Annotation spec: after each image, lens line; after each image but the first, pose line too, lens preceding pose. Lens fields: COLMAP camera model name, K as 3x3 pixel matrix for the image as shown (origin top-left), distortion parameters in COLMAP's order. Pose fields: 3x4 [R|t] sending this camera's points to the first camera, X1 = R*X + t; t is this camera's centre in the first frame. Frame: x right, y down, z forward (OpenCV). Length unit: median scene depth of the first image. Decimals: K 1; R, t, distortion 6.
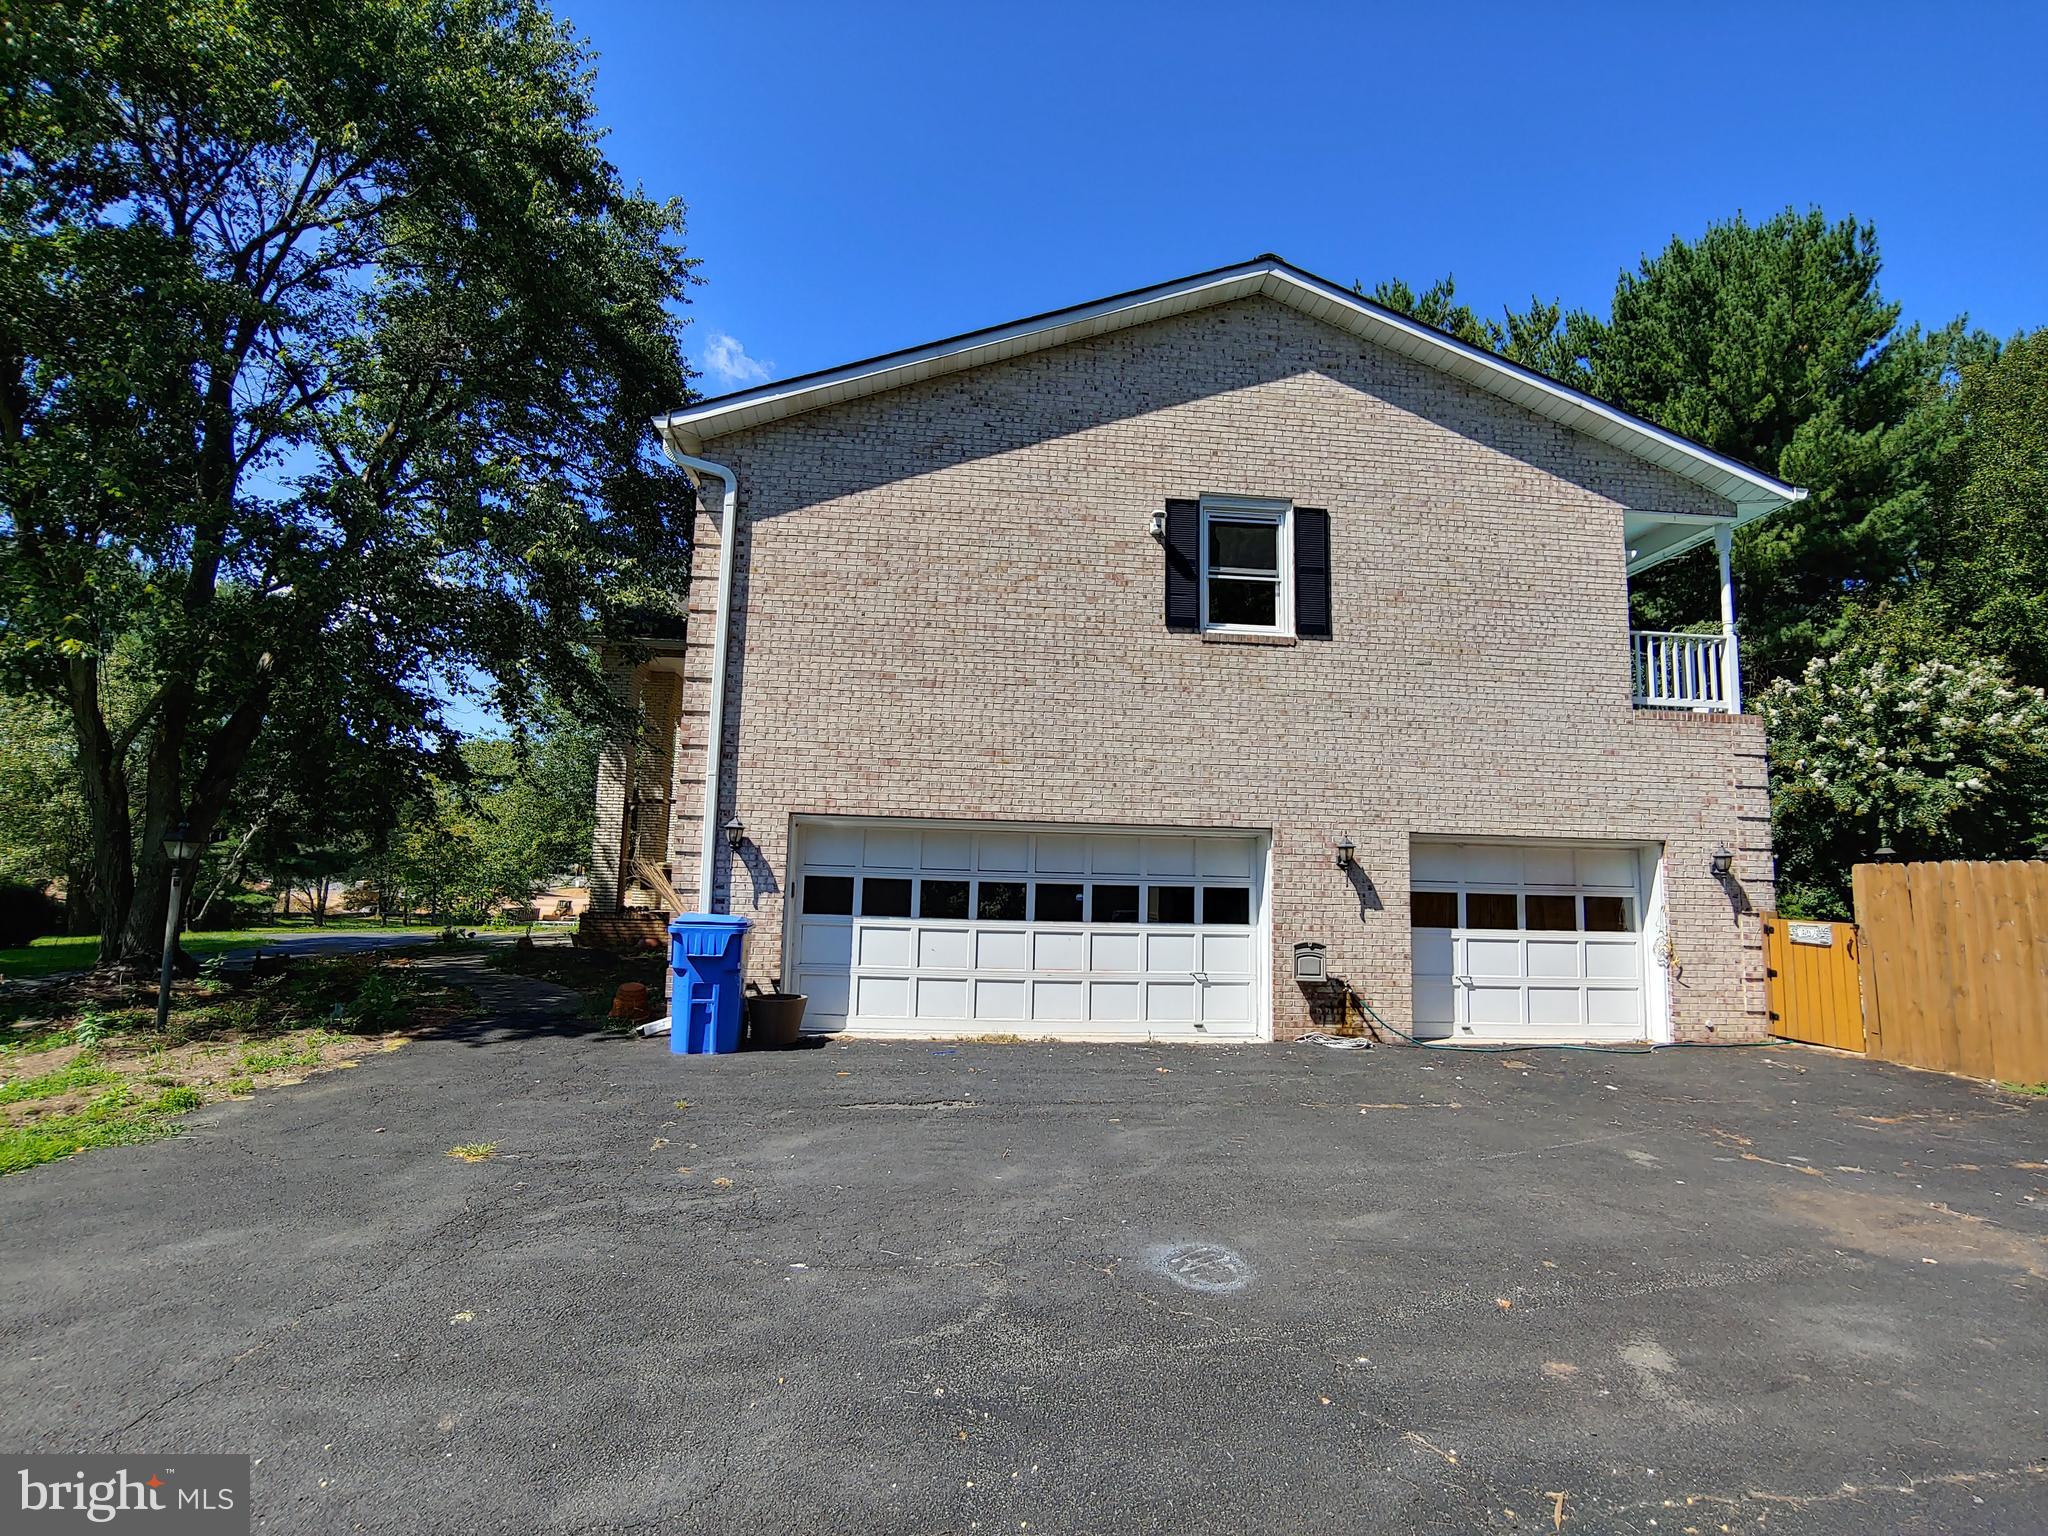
lens RADIAL K [[977.2, 0, 1042.5], [0, 977.2, 768.2], [0, 0, 1]] dist [-0.017734, -0.000888]
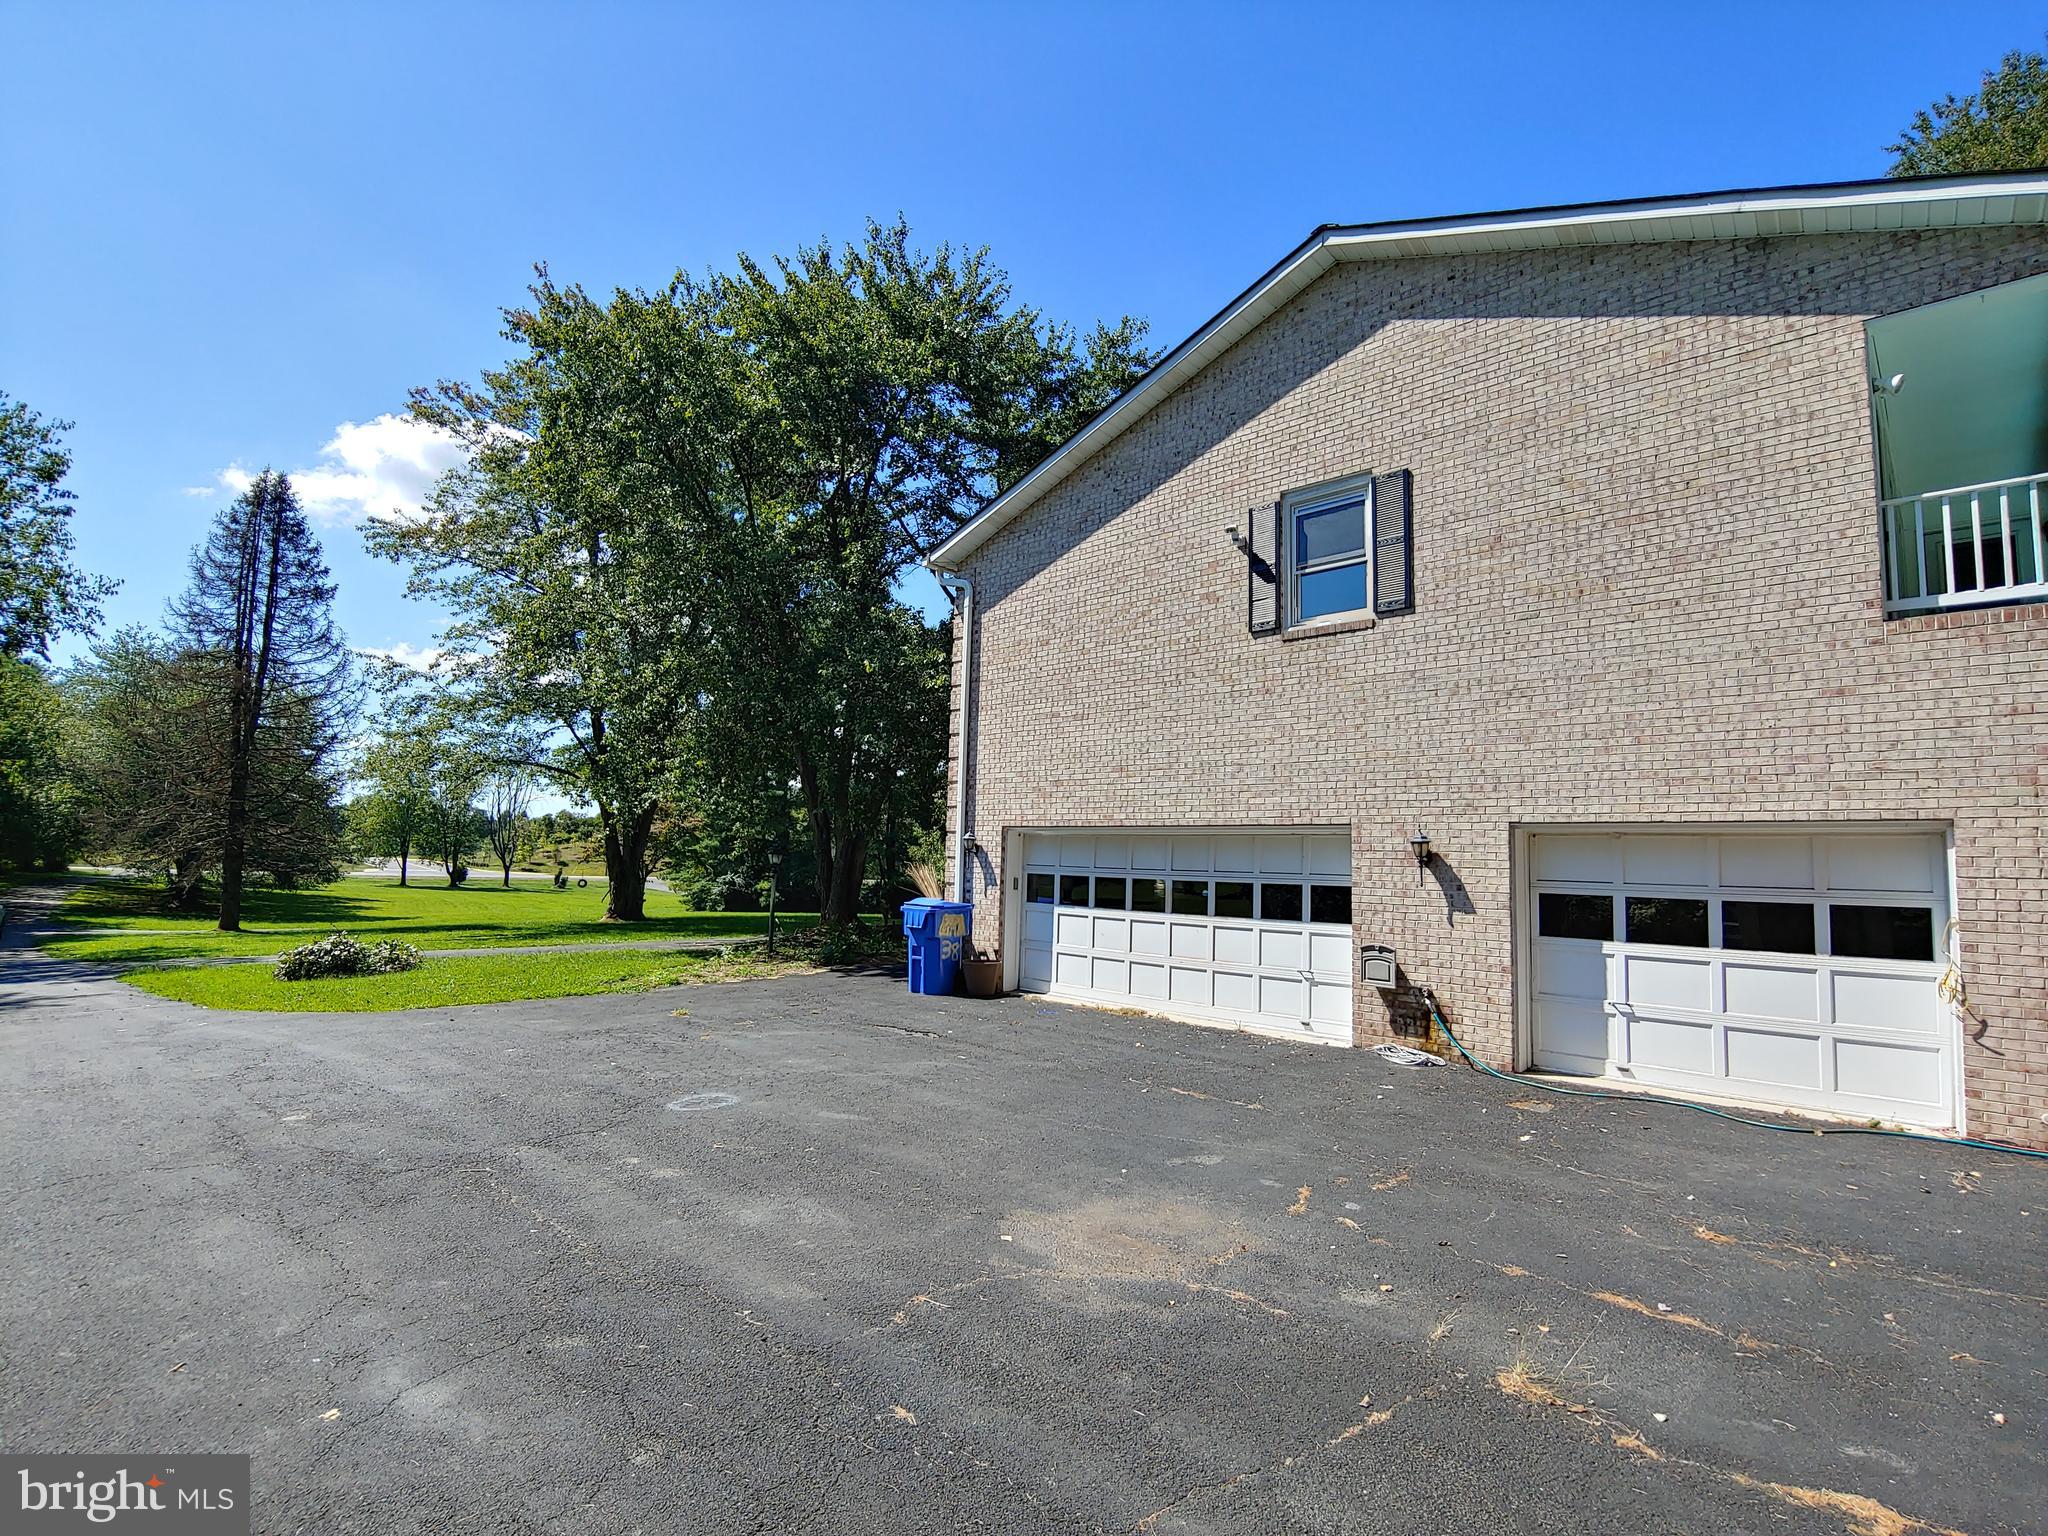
lens RADIAL K [[977.2, 0, 1032.5], [0, 977.2, 769.3], [0, 0, 1]] dist [-0.017734, -0.000888]
pose [[0.653898, -0.079070, -0.752439, 0.745853], [0.077601, 0.996288, -0.037257, 0.019431], [0.752592, -0.034028, 0.657607, 0.140571]]
